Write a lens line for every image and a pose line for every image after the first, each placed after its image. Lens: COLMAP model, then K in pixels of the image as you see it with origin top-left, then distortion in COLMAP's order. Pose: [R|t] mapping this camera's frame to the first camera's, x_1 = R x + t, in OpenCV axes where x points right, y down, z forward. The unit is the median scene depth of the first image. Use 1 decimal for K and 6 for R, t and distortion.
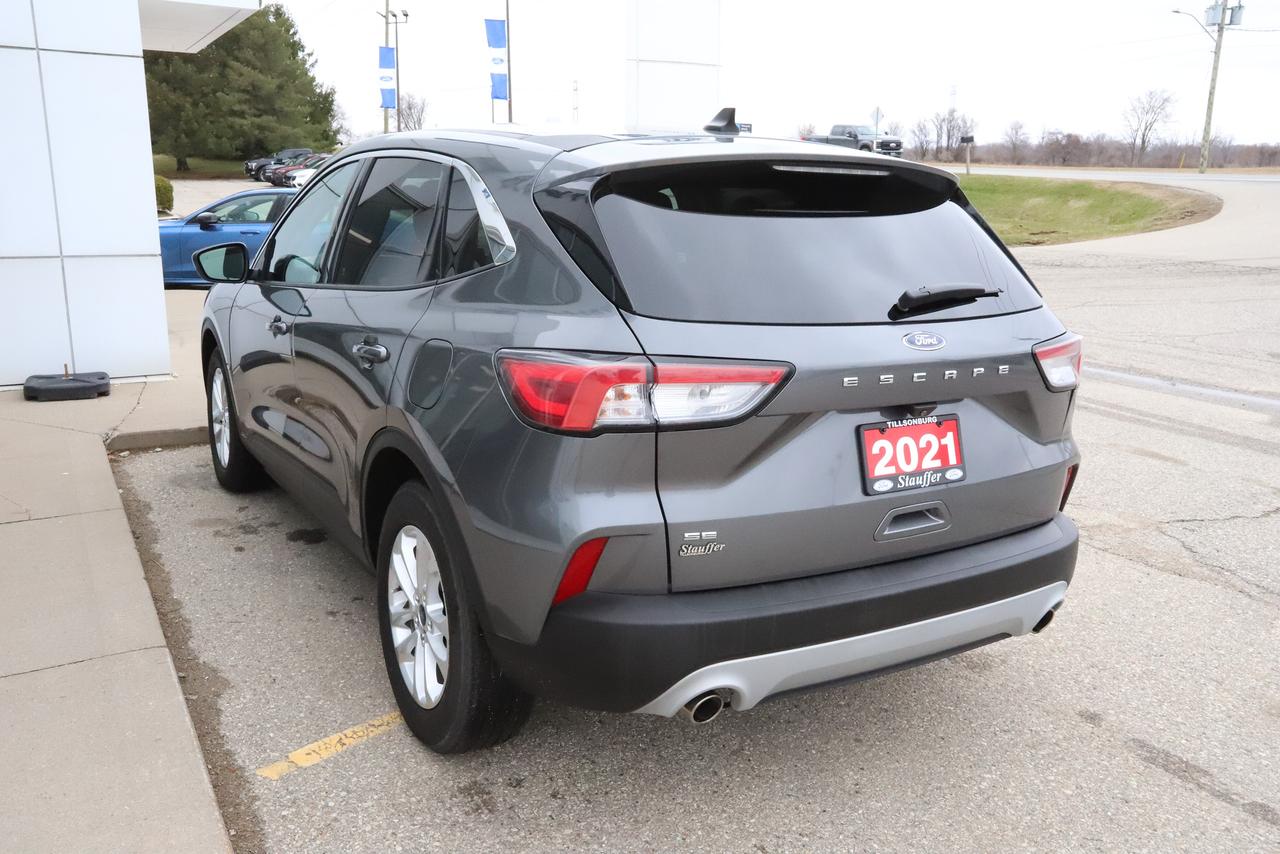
lens RADIAL K [[1069.9, 0, 644.8], [0, 1069.9, 397.2], [0, 0, 1]] dist [-0.049066, 0.005450]
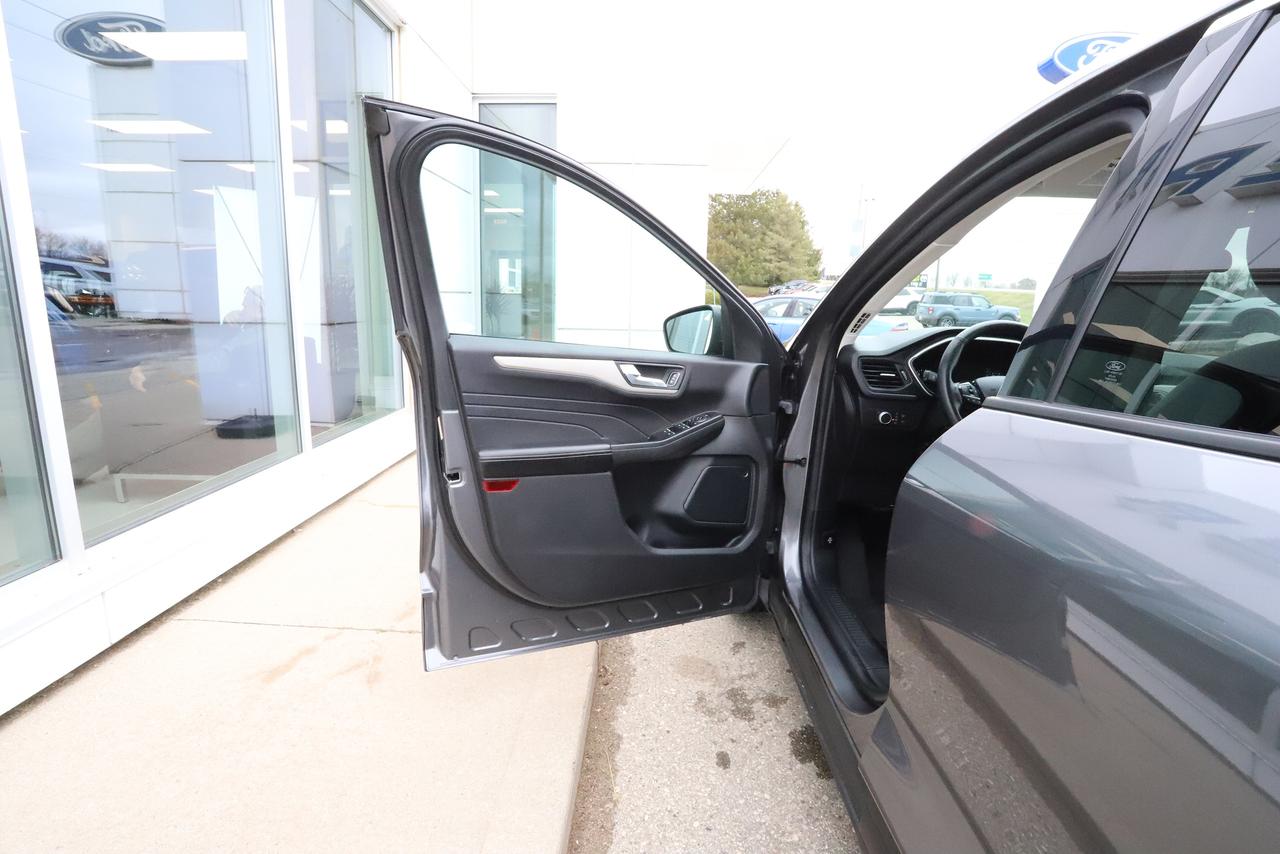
lens RADIAL K [[598.9, 0, 640.0], [0, 598.9, 427.0], [0, 0, 1]] dist [-0.020183, 0.000008]
pose [[0.847854, 0.128727, -0.514366, -0.443641], [-0.124641, 0.991286, 0.042630, -0.141017], [0.515371, 0.027967, 0.856511, 1.096303]]
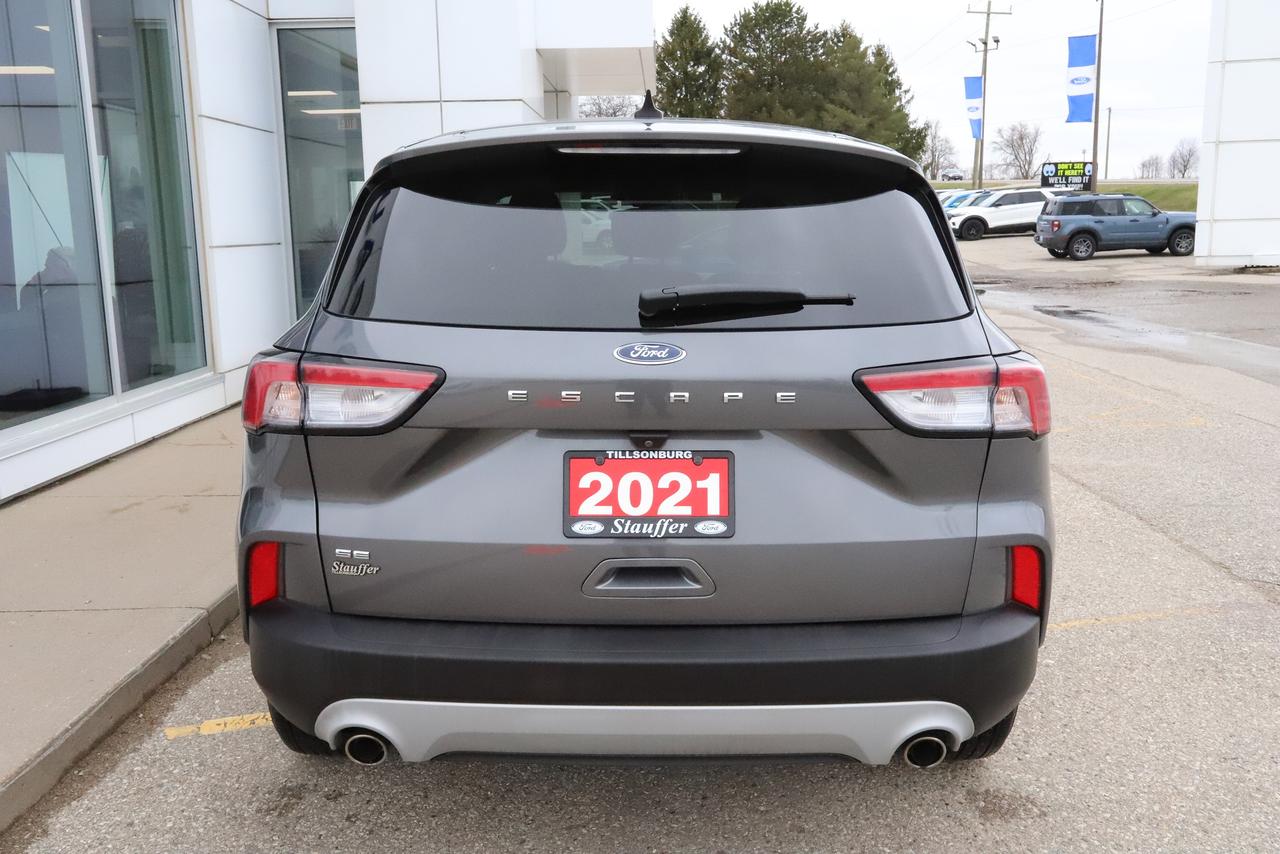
lens RADIAL K [[1075.8, 0, 634.7], [0, 1075.8, 392.6], [0, 0, 1]] dist [0.013687, 0.011694]
pose [[0.854266, 0.053895, -0.517035, 0.643947], [-0.073735, 0.997117, -0.017889, -0.007762], [0.514580, 0.053405, 0.855777, 0.294238]]
